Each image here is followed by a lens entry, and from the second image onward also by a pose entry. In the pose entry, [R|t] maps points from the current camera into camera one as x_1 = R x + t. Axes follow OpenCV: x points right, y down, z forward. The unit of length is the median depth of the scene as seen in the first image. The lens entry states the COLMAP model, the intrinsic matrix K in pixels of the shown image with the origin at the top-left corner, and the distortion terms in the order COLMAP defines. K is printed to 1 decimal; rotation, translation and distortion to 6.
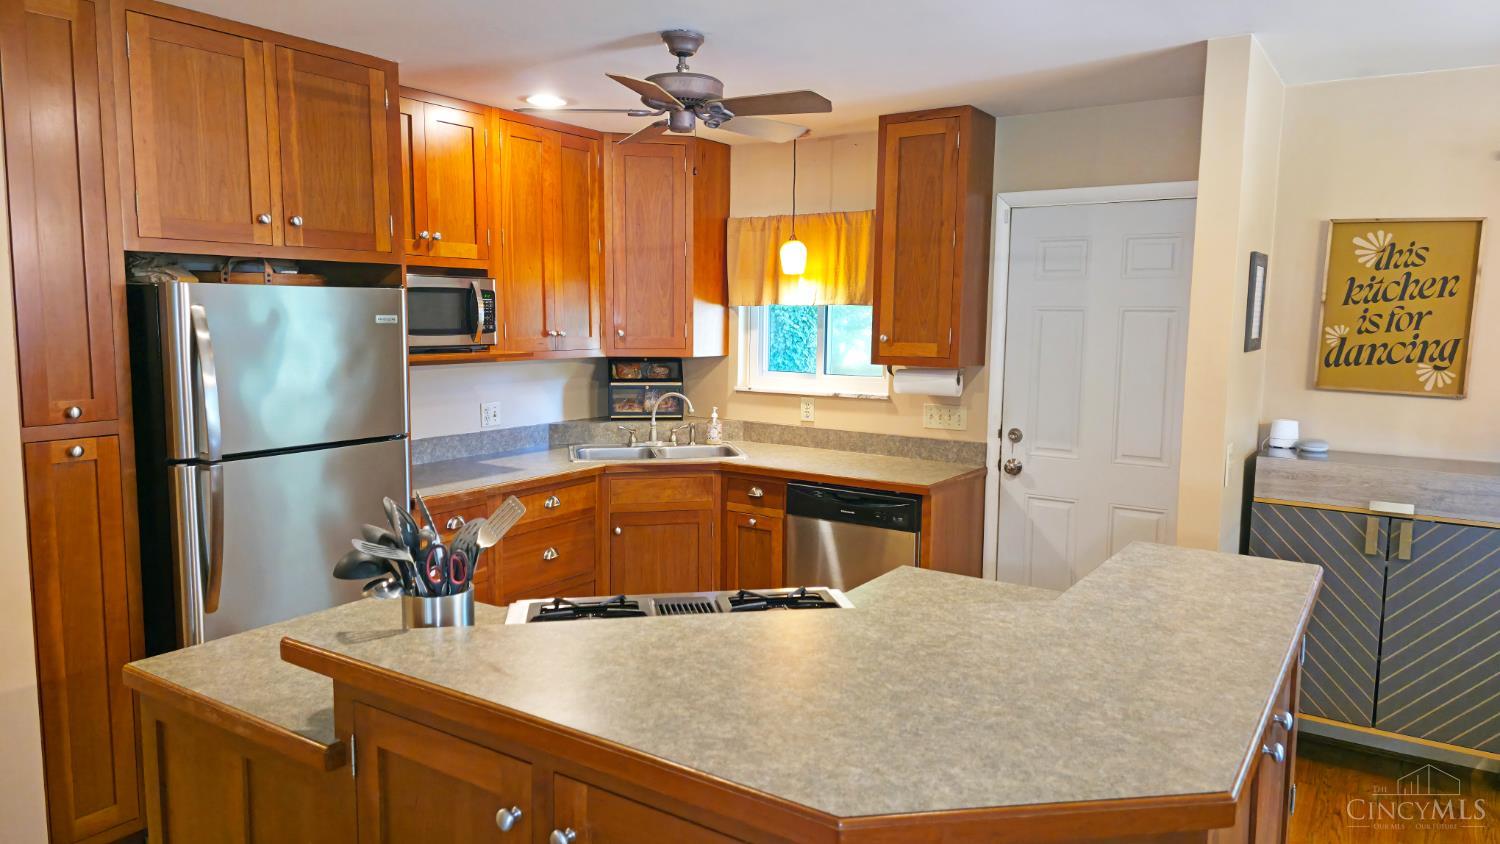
lens RADIAL K [[981.0, 0, 761.0], [0, 981.0, 420.6], [0, 0, 1]] dist [0.057562, -0.055577]
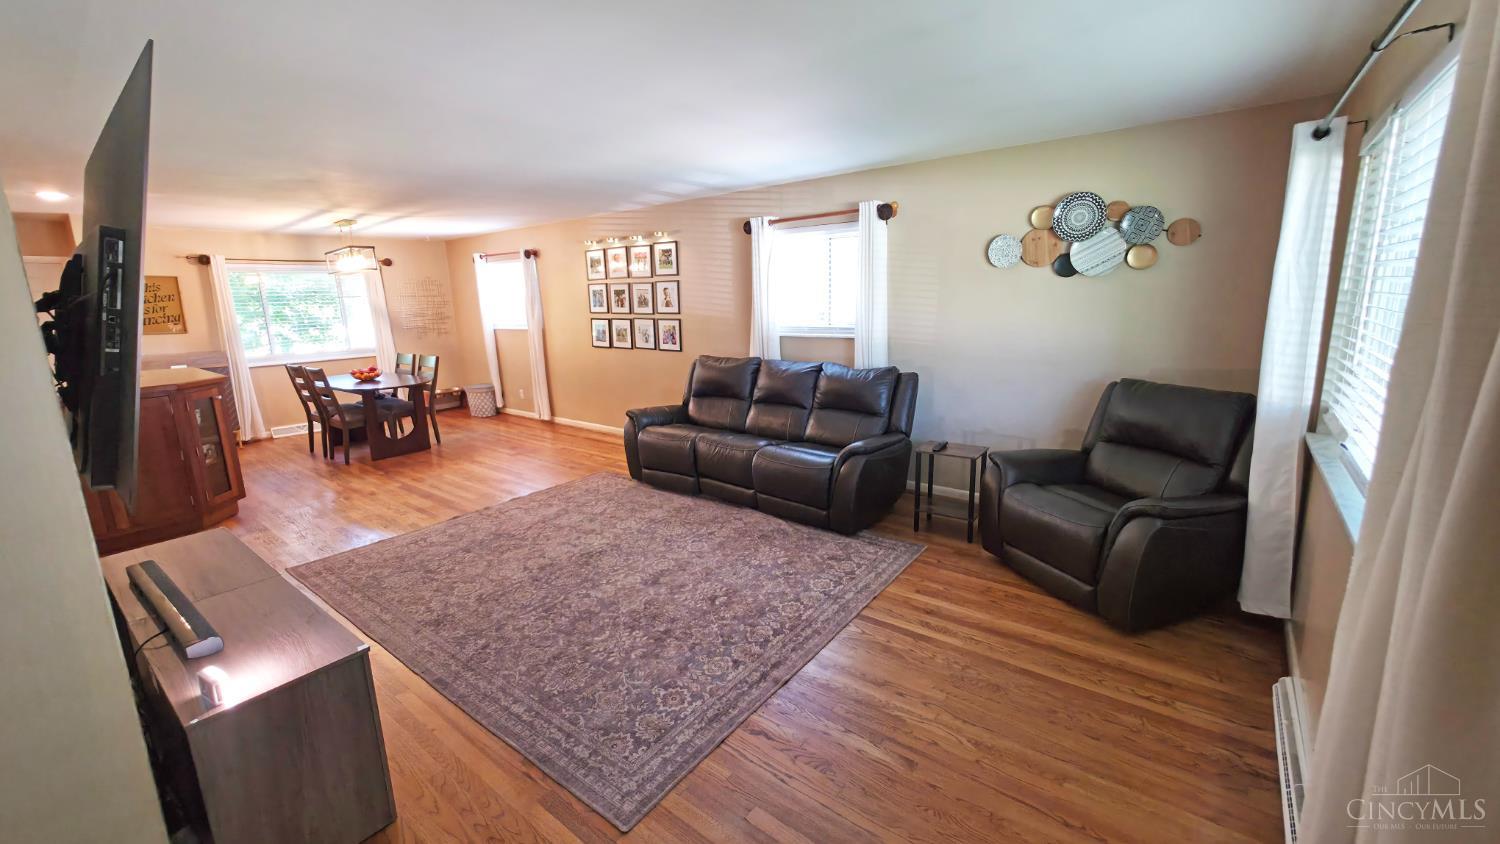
lens RADIAL K [[595.3, 0, 741.7], [0, 595.3, 415.6], [0, 0, 1]] dist [-0.003653, -0.000437]
pose [[0.088811, -0.216845, 0.972158, -1.028602], [0.129861, 0.970205, 0.204546, 0.075733], [-0.987547, 0.108079, 0.114324, -0.935375]]
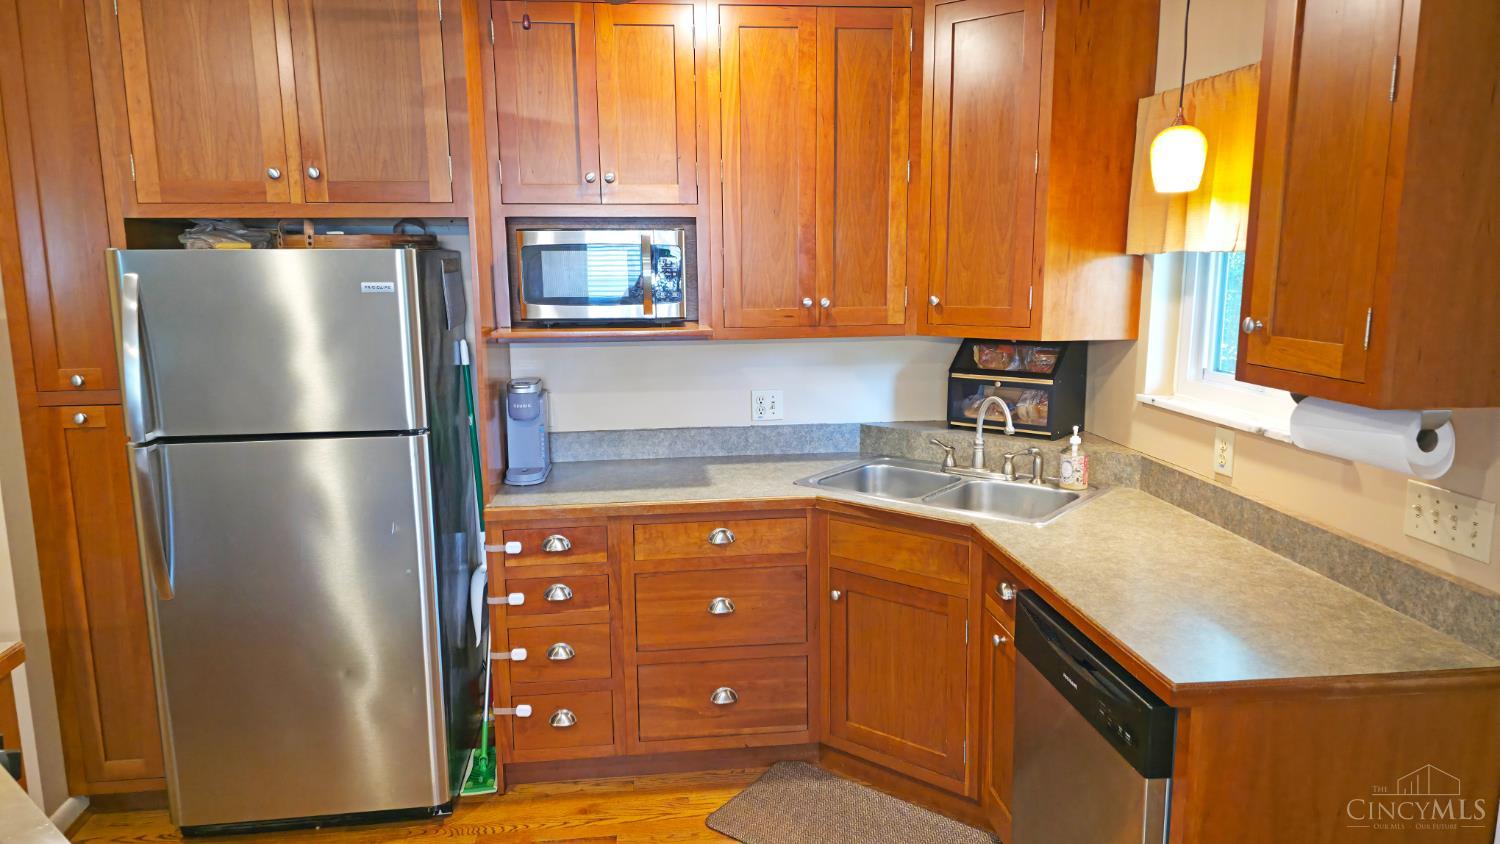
lens RADIAL K [[981.0, 0, 750.2], [0, 981.0, 426.0], [0, 0, 1]] dist [0.057562, -0.055577]
pose [[0.637430, 0.113973, -0.762032, 0.406494], [-0.071095, 0.993480, 0.089119, -0.076720], [0.767221, -0.002631, 0.641377, 0.656399]]
